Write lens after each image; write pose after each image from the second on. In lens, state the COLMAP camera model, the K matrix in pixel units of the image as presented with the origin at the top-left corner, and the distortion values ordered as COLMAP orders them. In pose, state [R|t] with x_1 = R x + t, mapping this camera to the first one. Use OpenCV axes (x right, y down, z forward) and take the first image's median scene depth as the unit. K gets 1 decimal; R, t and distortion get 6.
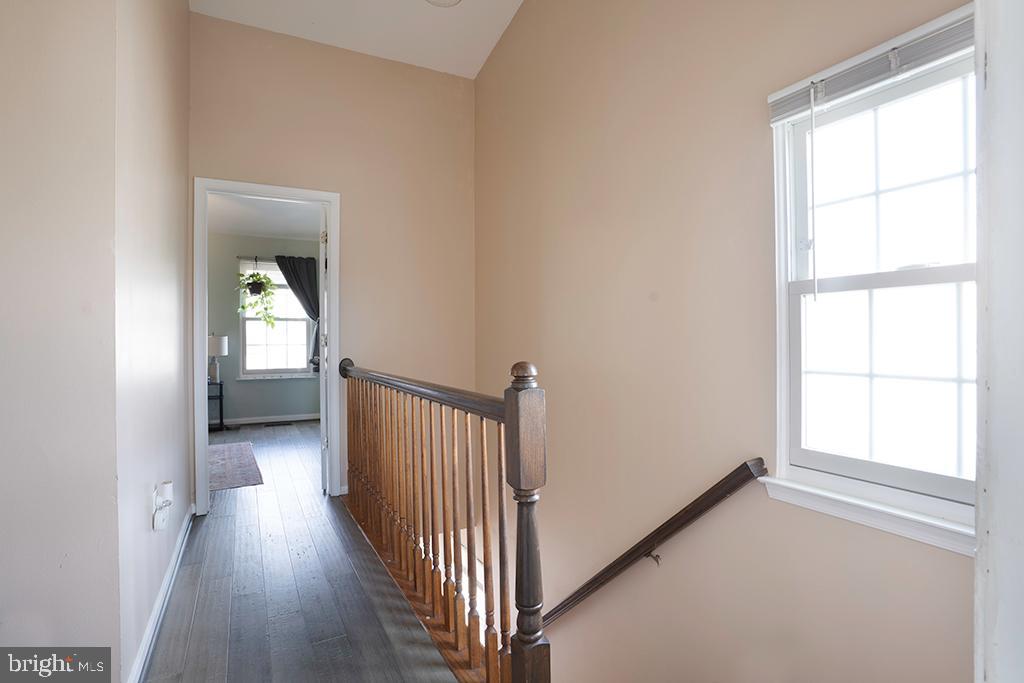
lens RADIAL K [[521.7, 0, 508.7], [0, 521.7, 343.2], [0, 0, 1]] dist [-0.049712, 0.021642]
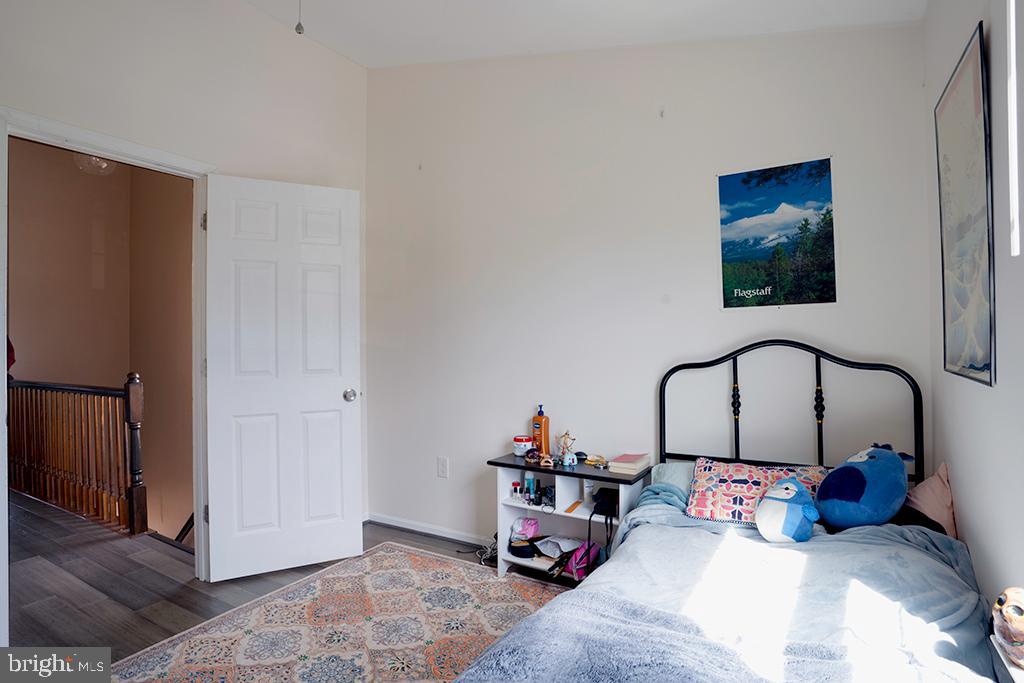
lens RADIAL K [[521.7, 0, 511.6], [0, 521.7, 344.3], [0, 0, 1]] dist [-0.049712, 0.021642]
pose [[0.856638, -0.003874, 0.515904, 0.273390], [0.013328, 0.999804, -0.014622, -0.032099], [-0.515746, 0.019401, 0.856522, -1.723781]]
